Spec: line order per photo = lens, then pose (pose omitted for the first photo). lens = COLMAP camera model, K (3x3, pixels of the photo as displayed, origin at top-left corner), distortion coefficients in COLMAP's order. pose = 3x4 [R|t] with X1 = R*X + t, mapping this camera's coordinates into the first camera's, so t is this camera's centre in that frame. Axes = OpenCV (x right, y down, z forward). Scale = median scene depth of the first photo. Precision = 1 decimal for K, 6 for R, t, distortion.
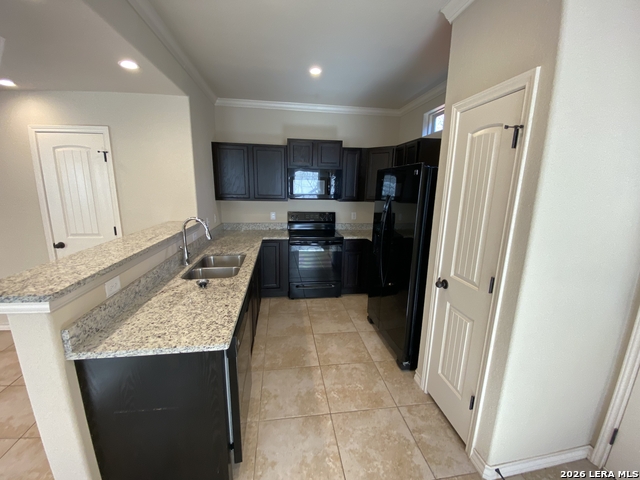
lens RADIAL K [[259.7, 0, 316.9], [0, 259.7, 237.6], [0, 0, 1]] dist [0.012546, -0.012450]
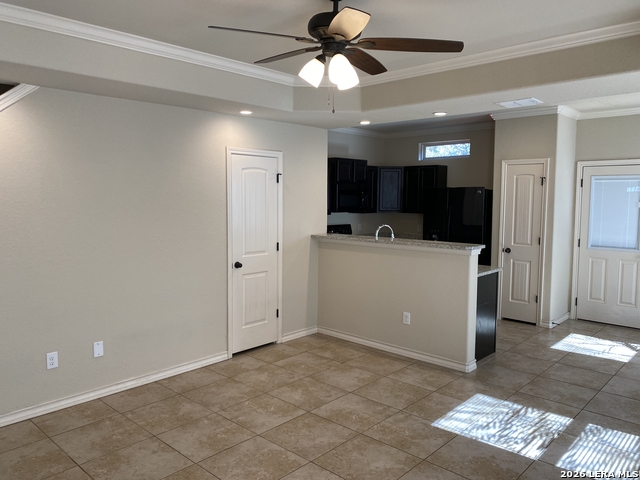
lens RADIAL K [[491.4, 0, 312.4], [0, 491.4, 235.0], [0, 0, 1]] dist [0.019325, -0.028284]
pose [[0.781305, -0.063451, 0.620916, -2.185501], [0.133424, 0.988802, -0.066843, 0.090285], [-0.609722, 0.135070, 0.781022, -0.728130]]
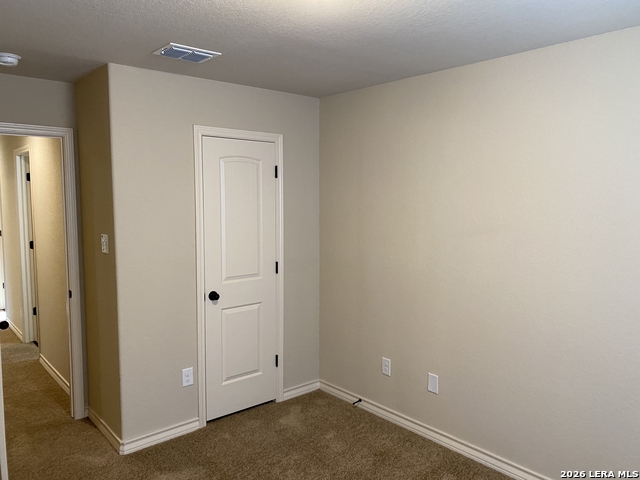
lens RADIAL K [[491.4, 0, 316.3], [0, 491.4, 235.3], [0, 0, 1]] dist [0.019325, -0.028284]
pose [[0.845852, -0.060772, 0.529944, -1.639691], [0.117276, 0.990367, -0.073615, -0.002187], [-0.520366, 0.124417, 0.844831, -0.295053]]
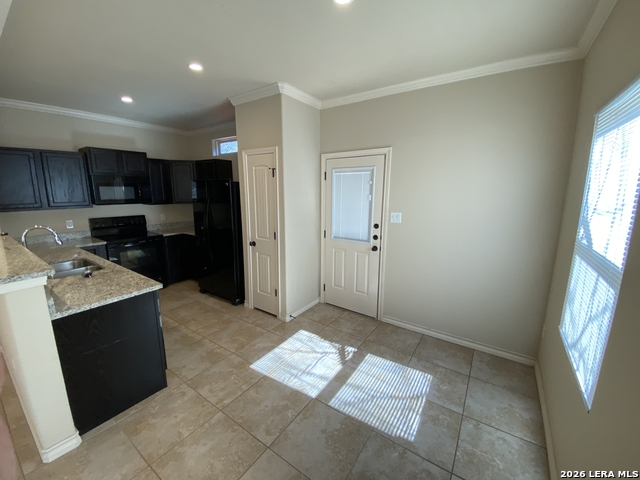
lens RADIAL K [[259.7, 0, 317.7], [0, 259.7, 237.7], [0, 0, 1]] dist [0.012546, -0.012450]
pose [[0.676929, -0.148273, 0.720960, -0.422407], [0.152553, 0.986494, 0.059647, 0.072798], [-0.720066, 0.069608, 0.690405, -0.495555]]
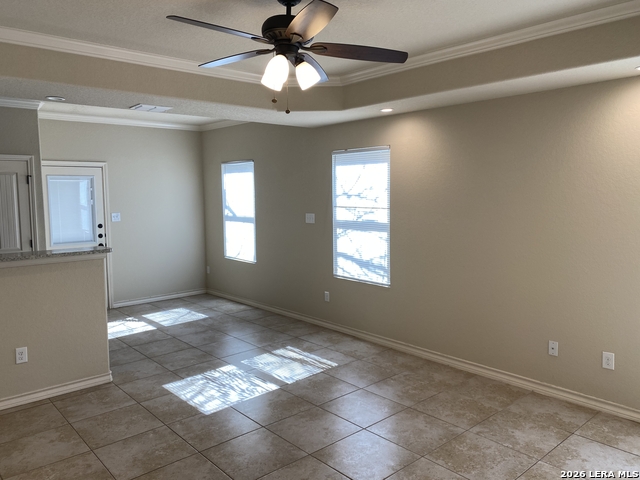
lens RADIAL K [[491.4, 0, 323.5], [0, 491.4, 237.4], [0, 0, 1]] dist [0.019325, -0.028284]
pose [[-0.556252, -0.088168, 0.826323, -2.460249], [0.166756, 0.962288, 0.214929, -0.209727], [-0.814111, 0.257349, -0.520572, 0.685403]]
